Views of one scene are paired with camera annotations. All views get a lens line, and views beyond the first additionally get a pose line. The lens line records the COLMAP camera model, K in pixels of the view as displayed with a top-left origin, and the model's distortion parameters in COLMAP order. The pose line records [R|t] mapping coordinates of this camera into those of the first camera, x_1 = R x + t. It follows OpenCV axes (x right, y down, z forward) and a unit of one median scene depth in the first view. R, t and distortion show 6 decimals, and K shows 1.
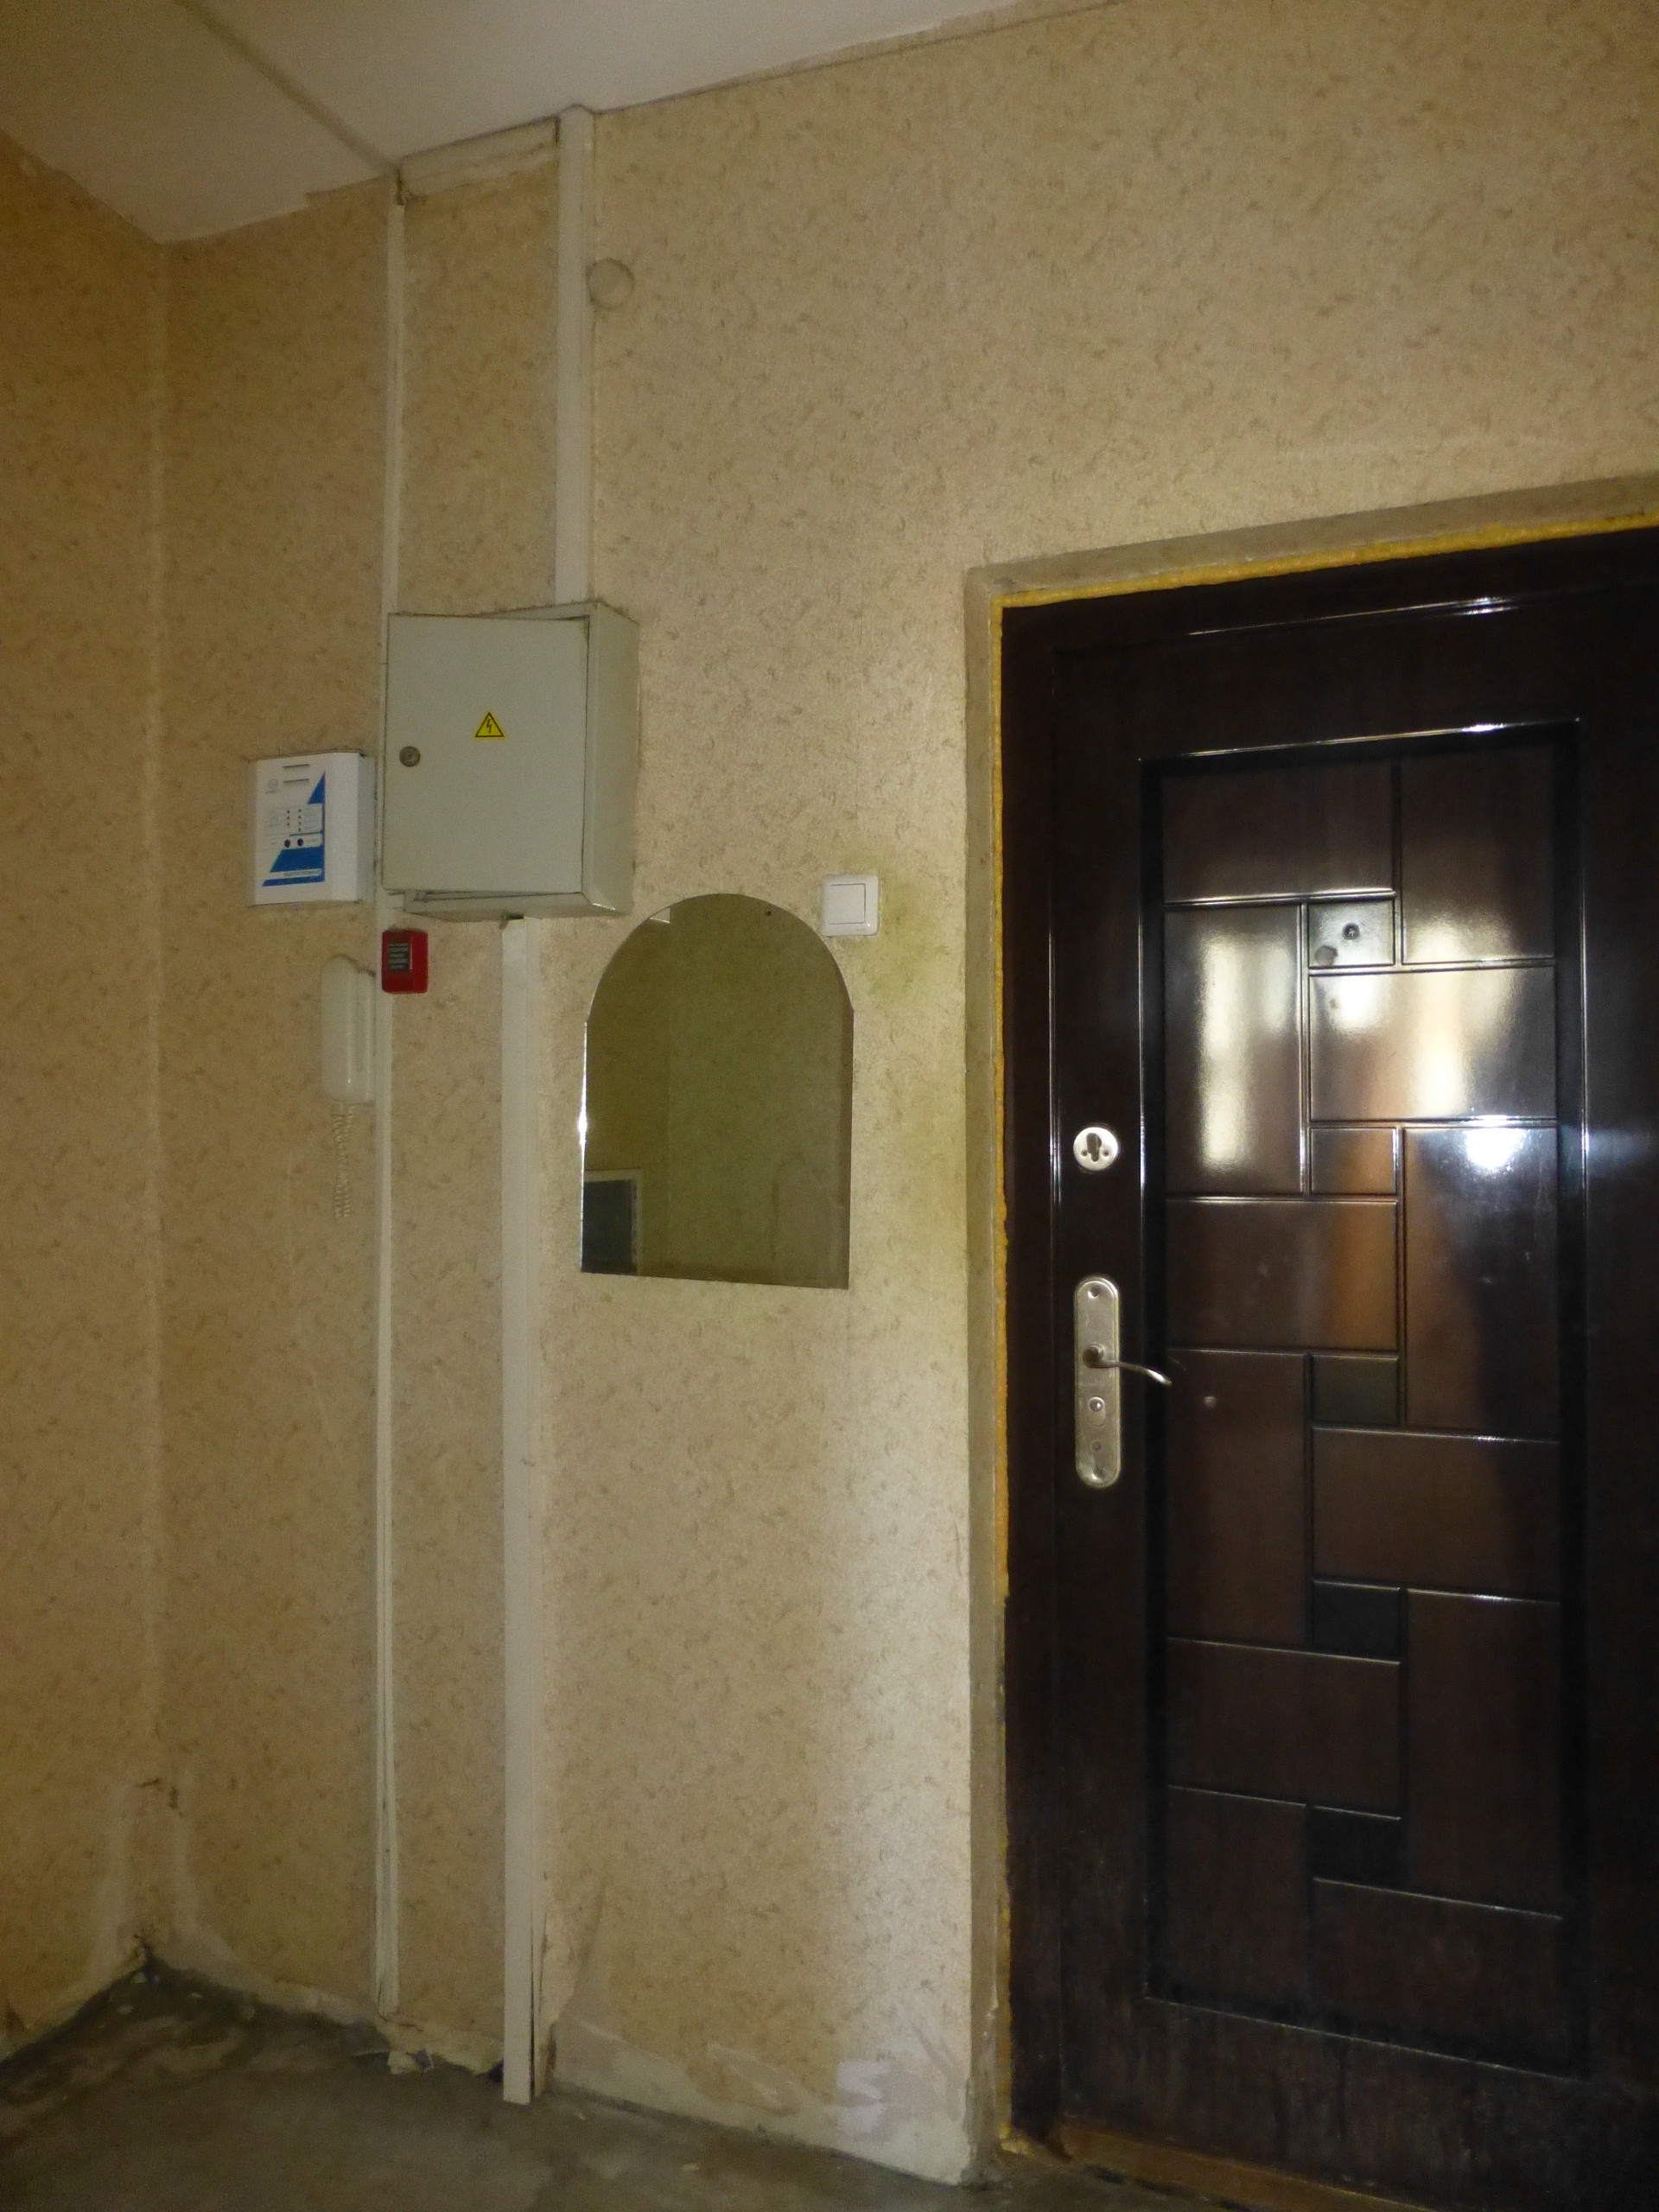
lens RADIAL K [[1618.6, 0, 811.5], [0, 1618.6, 1099.8], [0, 0, 1]] dist [-0.019742, 0.011566]
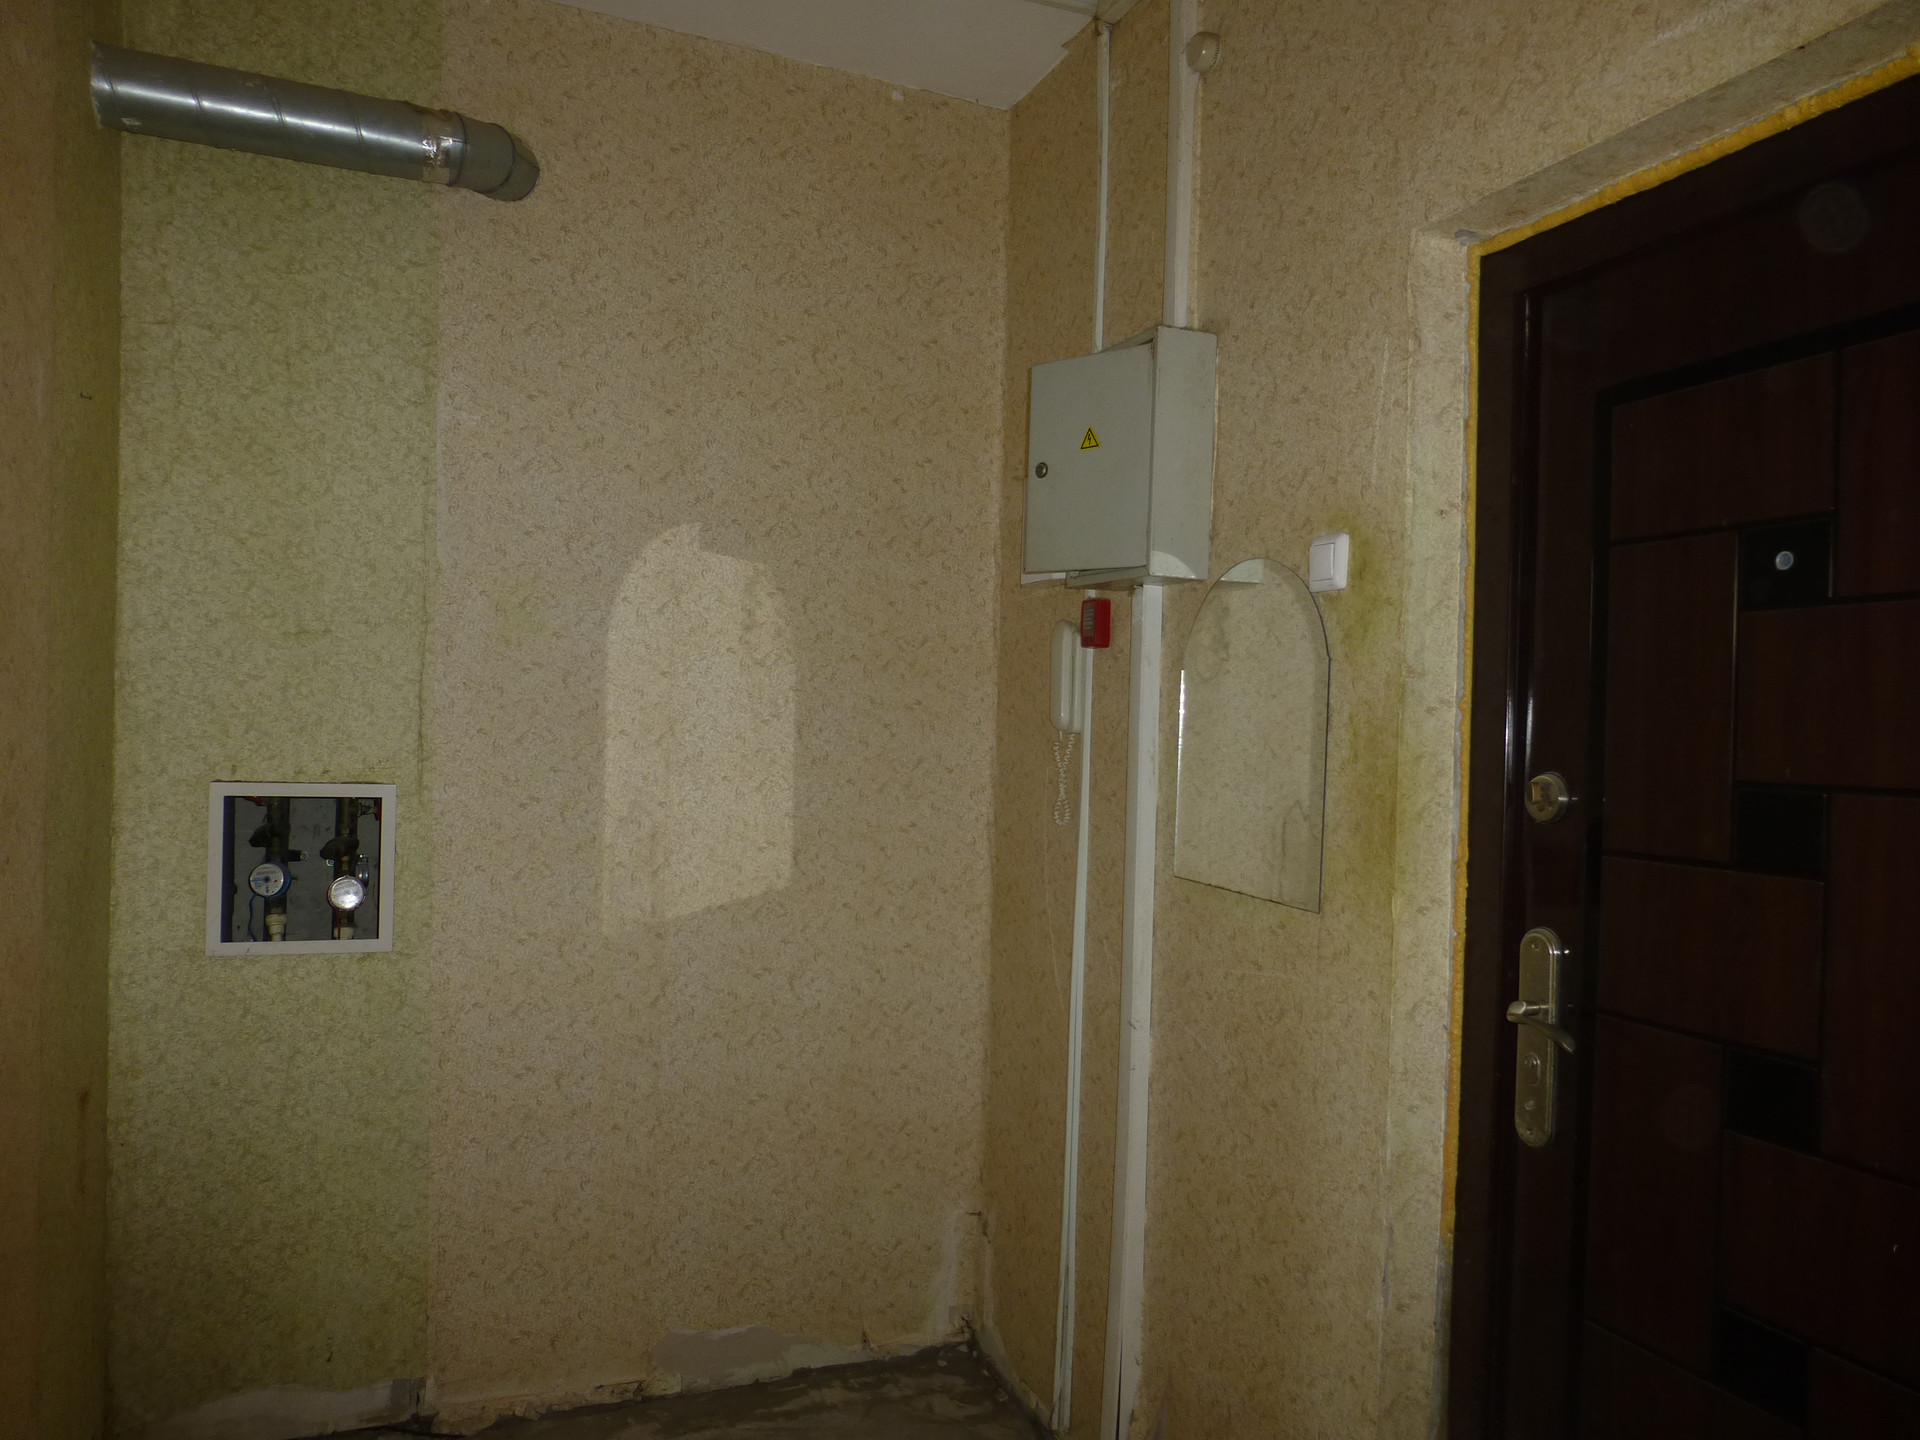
lens RADIAL K [[1404.9, 0, 941.7], [0, 1404.9, 718.7], [0, 0, 1]] dist [-0.019742, 0.011566]
pose [[0.689317, 0.014124, -0.724323, 0.521392], [-0.013643, 0.999886, 0.006514, -0.017117], [0.724332, 0.005392, 0.689431, 0.154676]]
